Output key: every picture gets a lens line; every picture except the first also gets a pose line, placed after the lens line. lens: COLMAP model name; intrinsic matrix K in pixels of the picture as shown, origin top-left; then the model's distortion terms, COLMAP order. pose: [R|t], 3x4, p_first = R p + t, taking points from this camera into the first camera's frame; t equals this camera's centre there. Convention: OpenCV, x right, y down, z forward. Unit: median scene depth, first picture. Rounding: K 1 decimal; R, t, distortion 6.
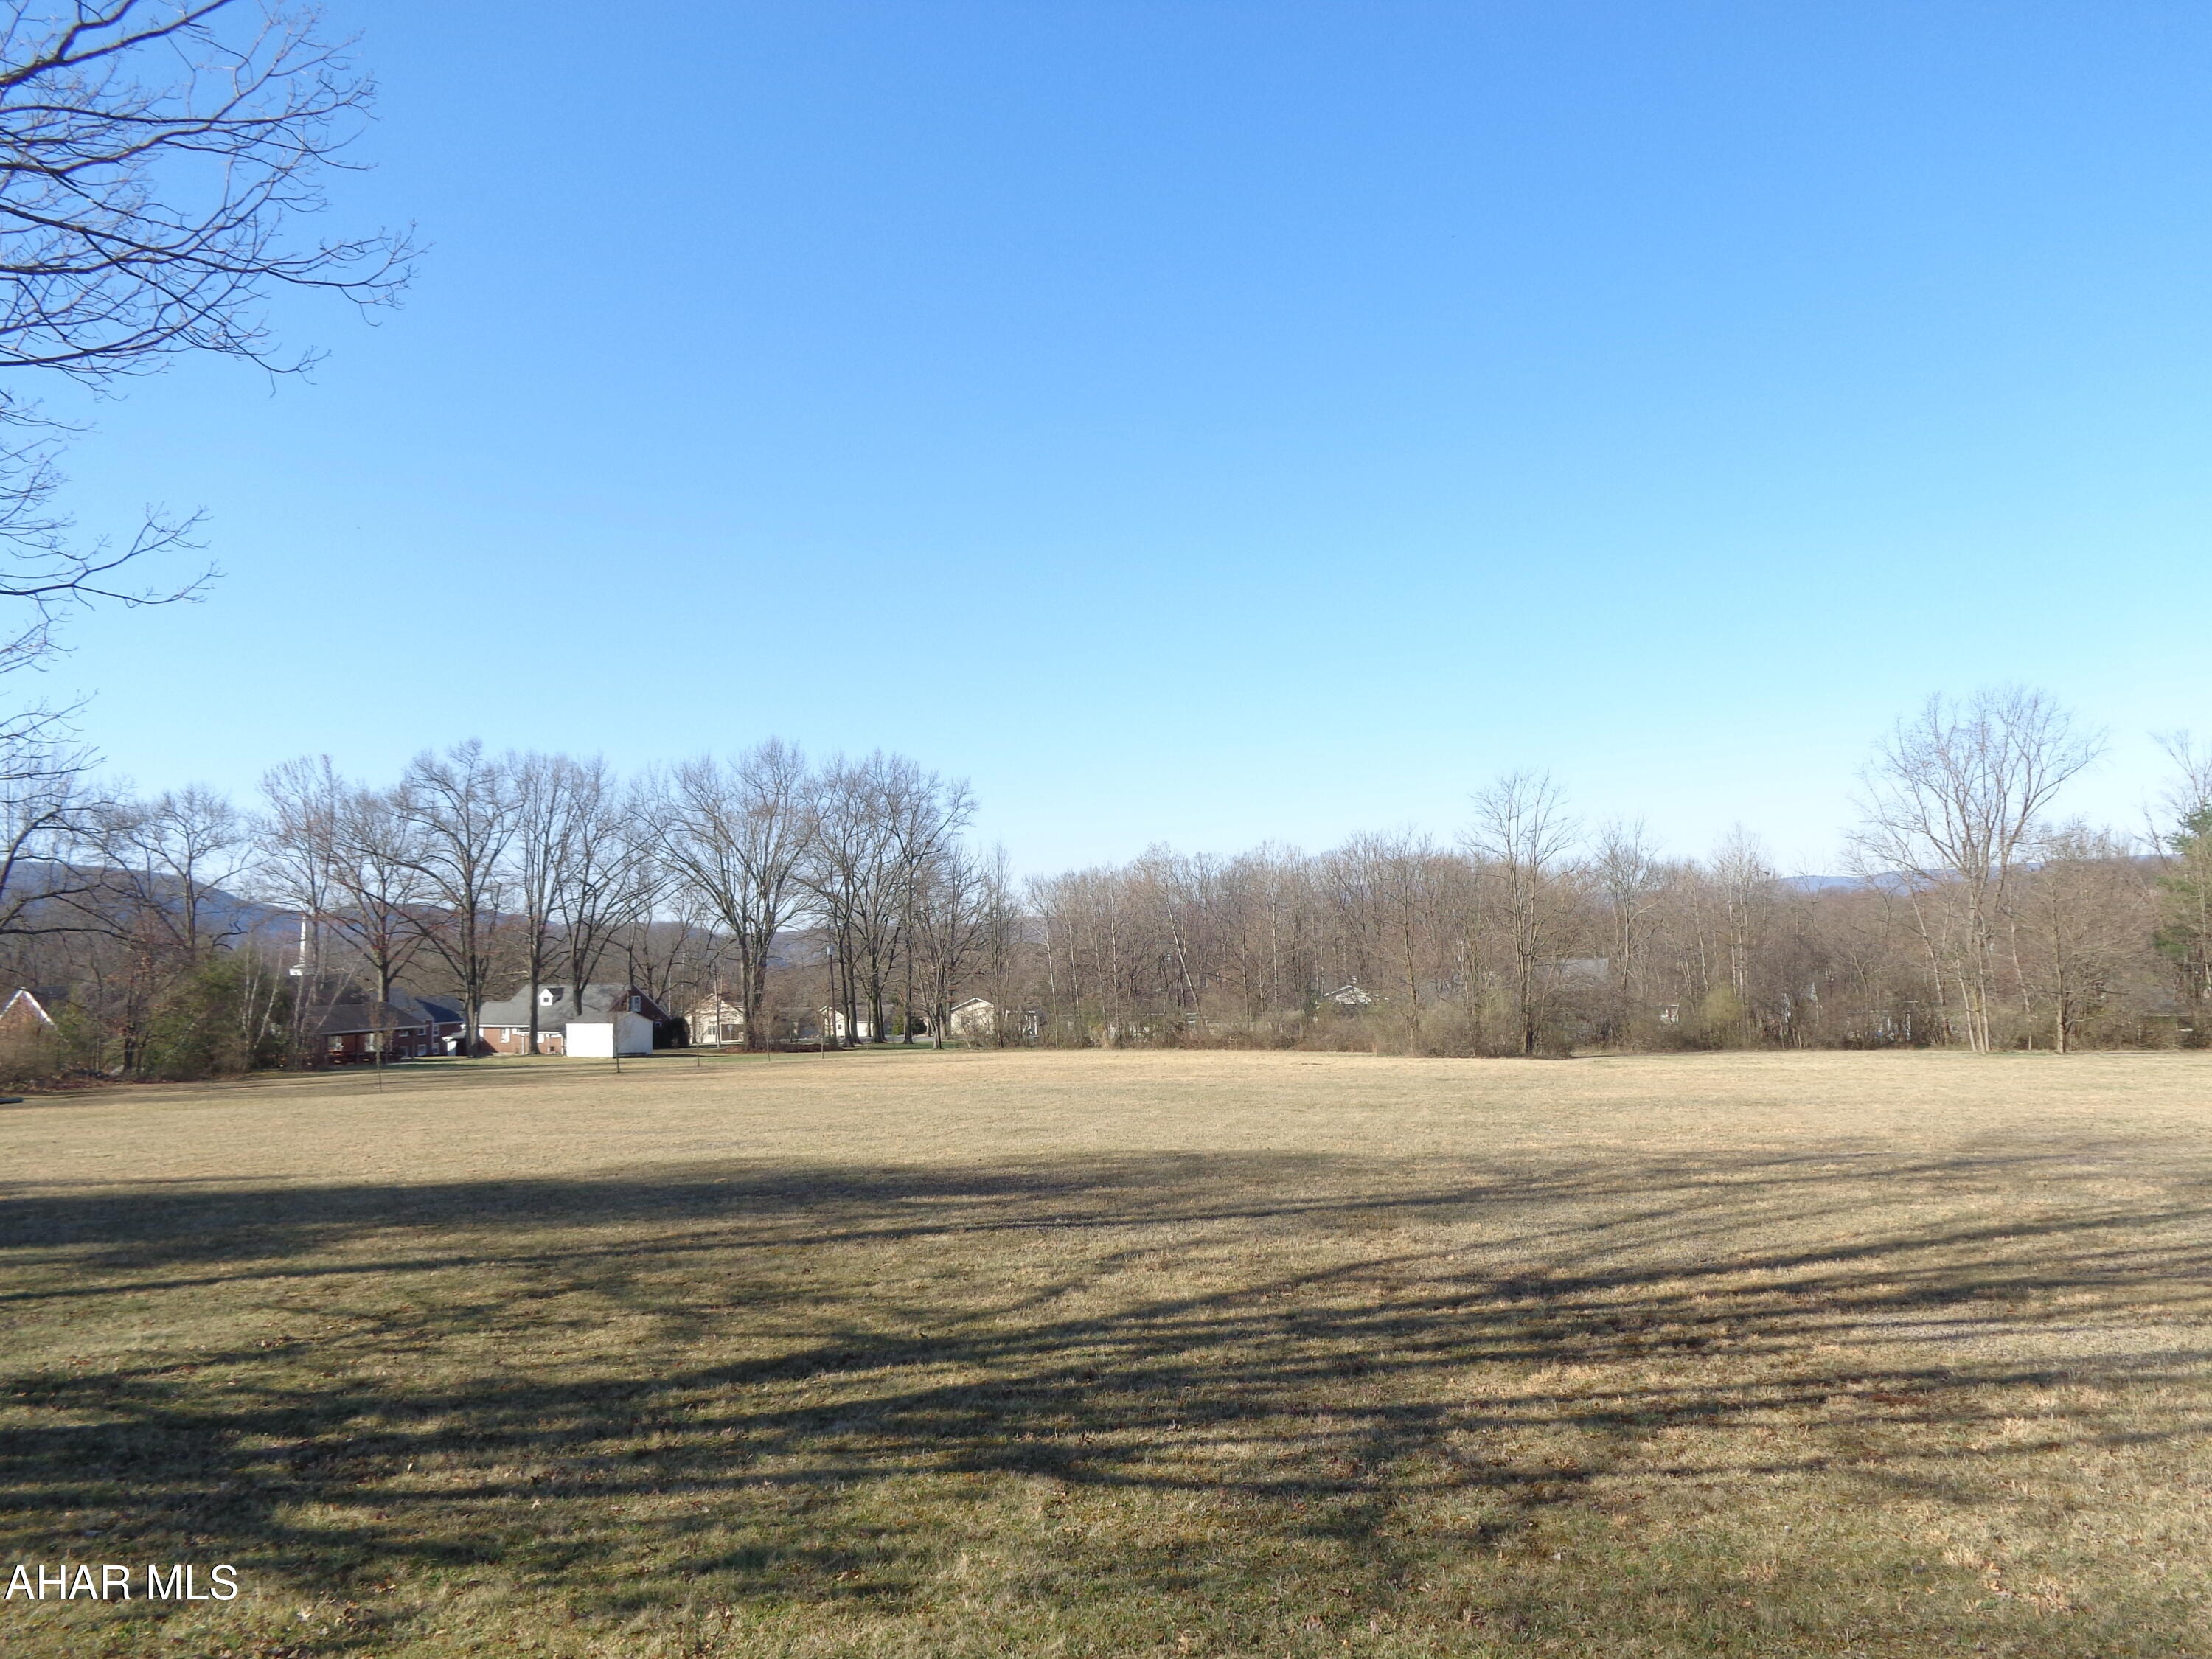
lens RADIAL K [[1746.4, 0, 1106.0], [0, 1746.4, 829.5], [0, 0, 1]] dist [0.032411, 0.001107]
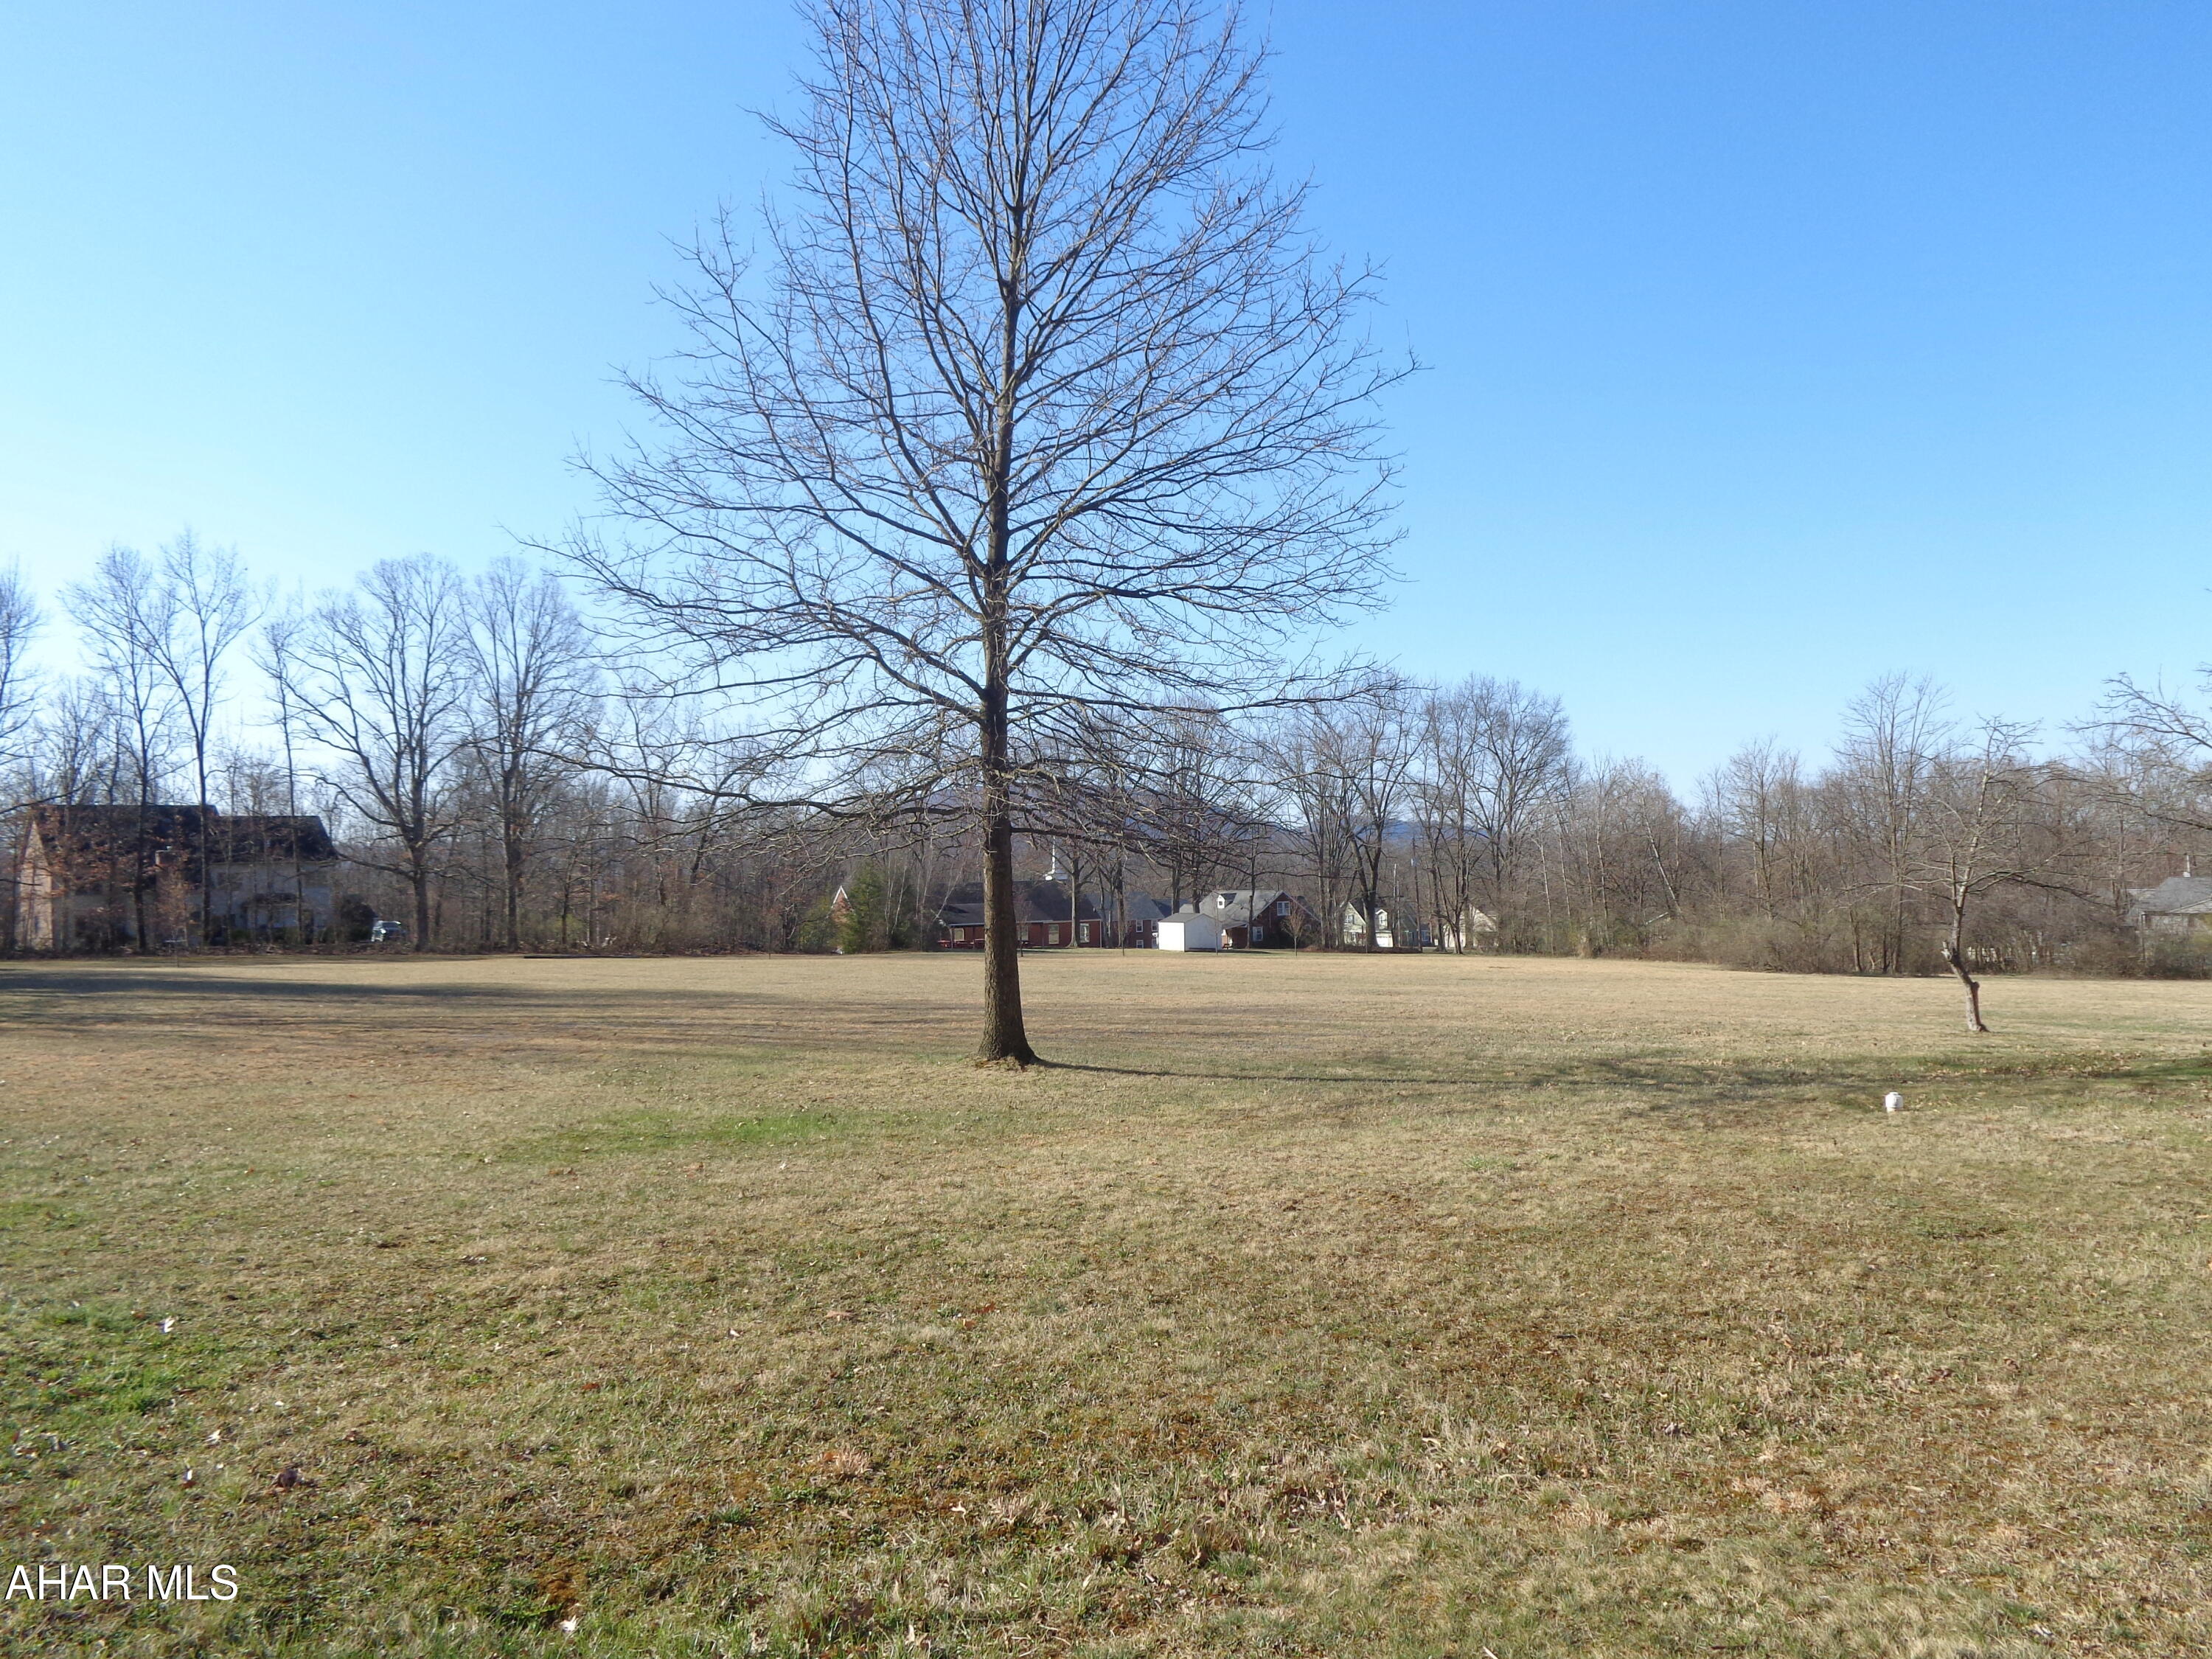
lens RADIAL K [[1746.4, 0, 1106.0], [0, 1746.4, 829.5], [0, 0, 1]] dist [0.032411, 0.001107]
pose [[0.849984, -0.007382, -0.526758, 0.286534], [0.033984, 0.998587, 0.040843, -0.002640], [0.525712, -0.052617, 0.849034, -0.027635]]
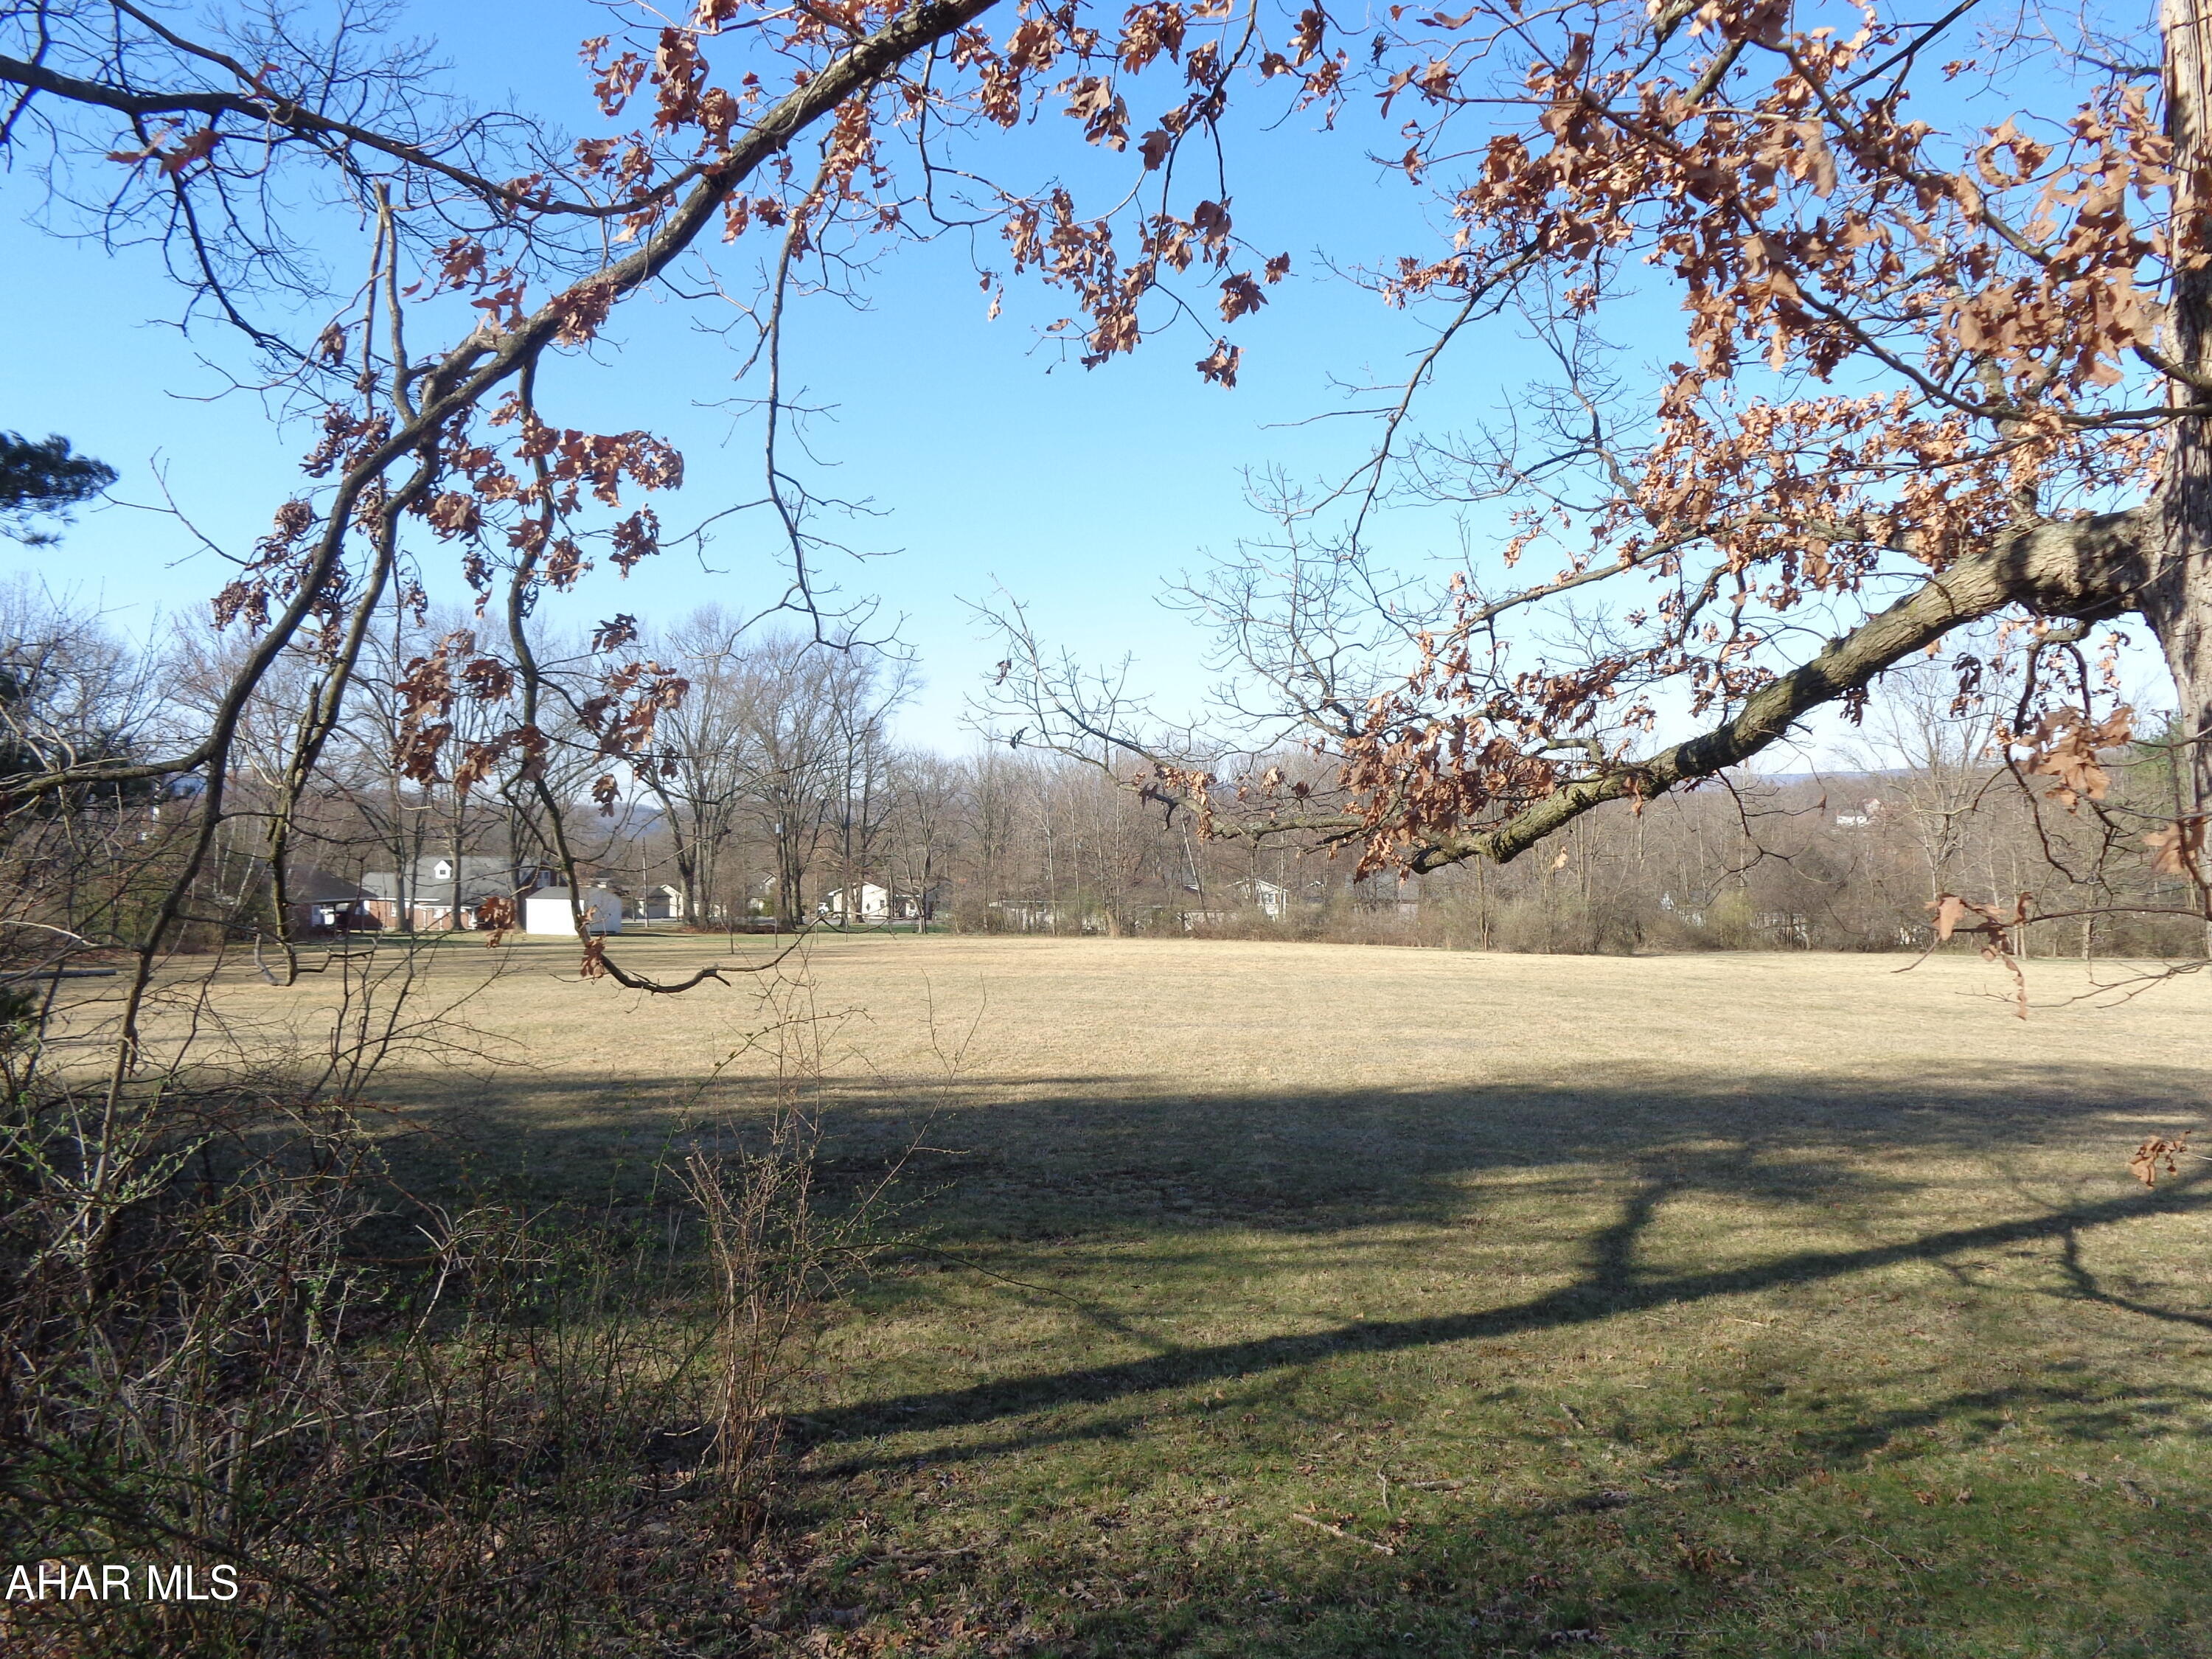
lens RADIAL K [[1746.4, 0, 1106.0], [0, 1746.4, 829.5], [0, 0, 1]] dist [0.032411, 0.001107]
pose [[0.965333, 0.033588, 0.258852, -0.226091], [-0.050106, 0.997089, 0.057478, 0.011597], [-0.256168, -0.068455, 0.964205, 0.084927]]
